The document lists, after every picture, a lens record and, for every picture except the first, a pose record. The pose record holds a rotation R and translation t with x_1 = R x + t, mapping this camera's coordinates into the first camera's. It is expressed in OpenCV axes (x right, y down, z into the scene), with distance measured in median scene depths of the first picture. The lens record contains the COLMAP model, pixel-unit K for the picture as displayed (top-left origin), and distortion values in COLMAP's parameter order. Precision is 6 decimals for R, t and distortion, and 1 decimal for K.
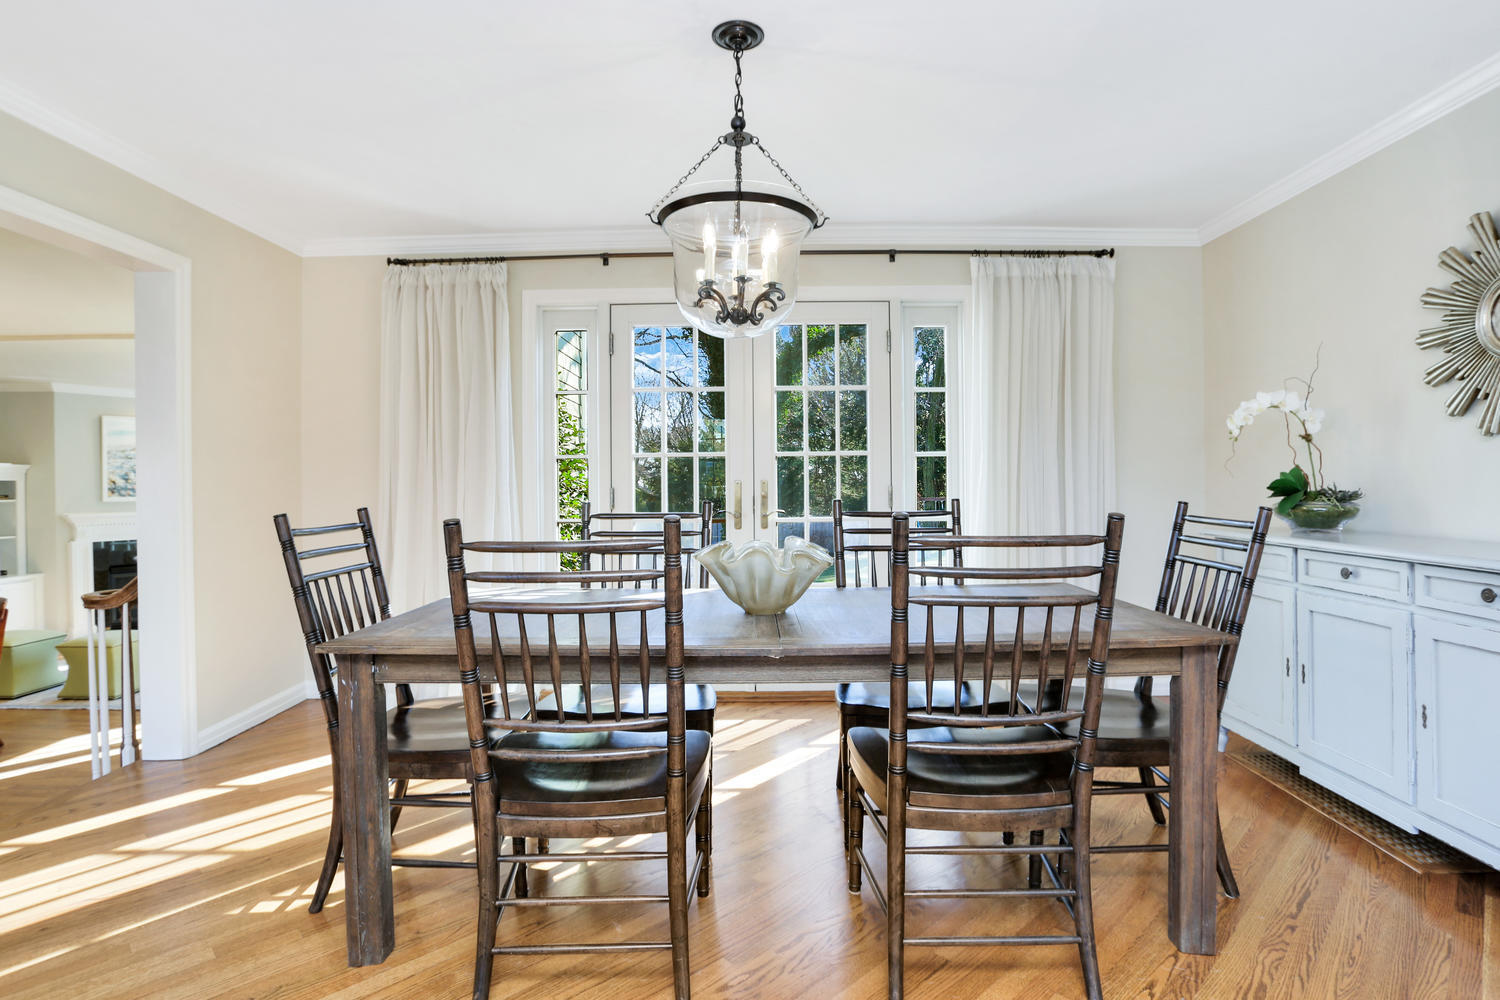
lens RADIAL K [[809.8, 0, 753.1], [0, 809.8, 487.9], [0, 0, 1]] dist [-0.035990, 0.001049]
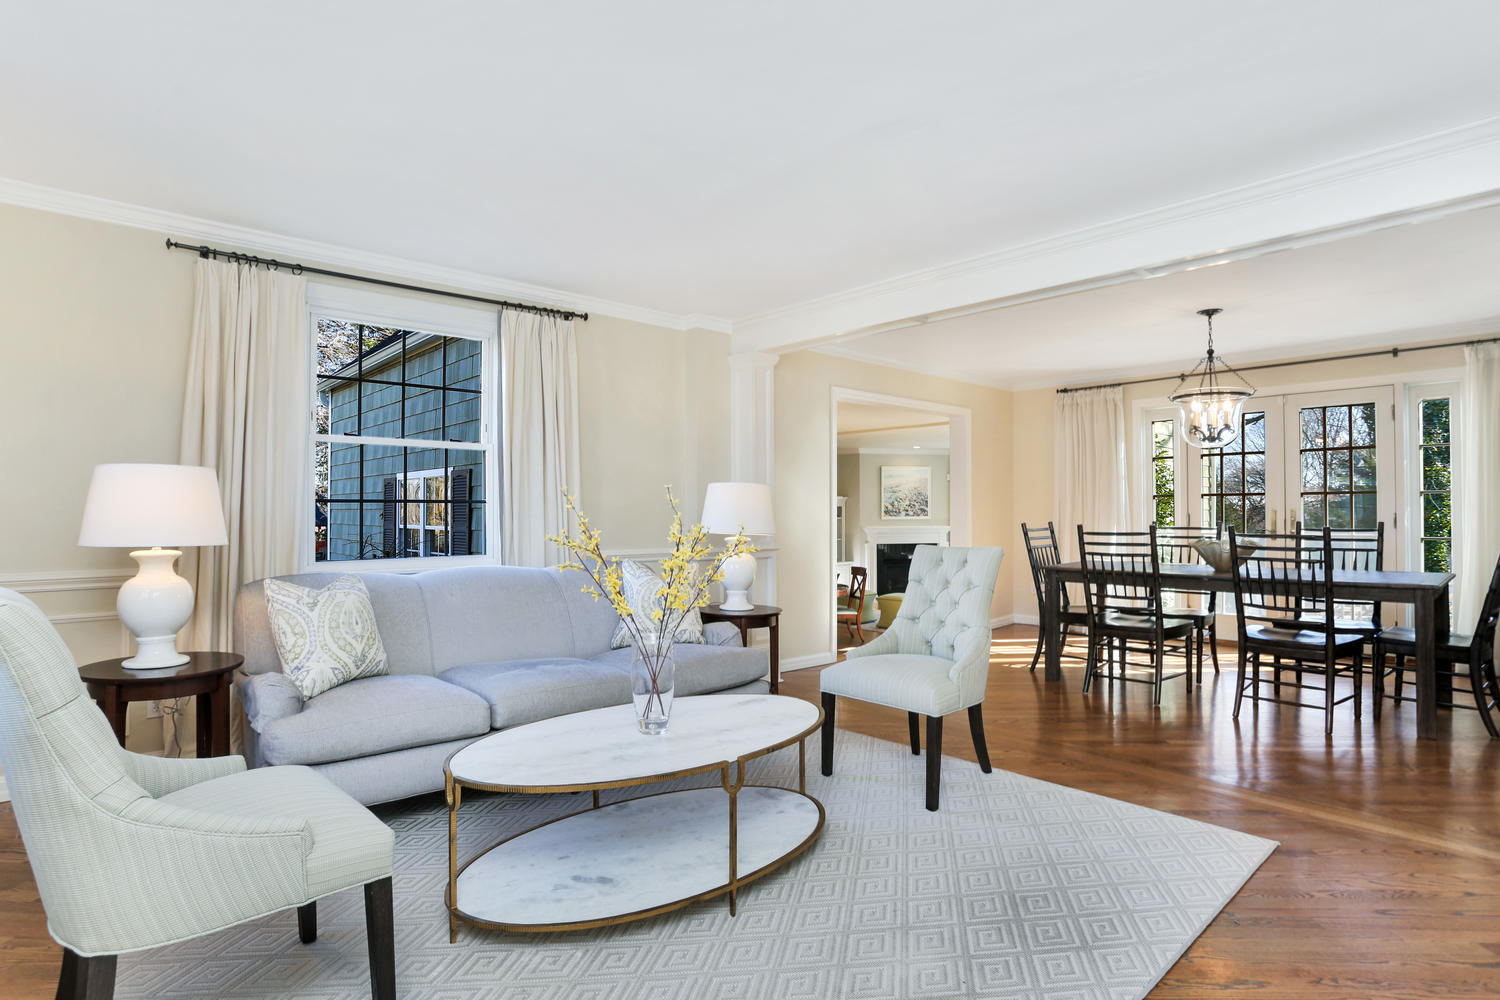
lens RADIAL K [[809.8, 0, 753.1], [0, 809.8, 487.9], [0, 0, 1]] dist [-0.035990, 0.001049]
pose [[0.708281, -0.014972, -0.705771, 0.642232], [-0.004107, 0.999671, -0.025329, -0.014995], [0.705918, 0.020839, 0.707987, -1.452777]]
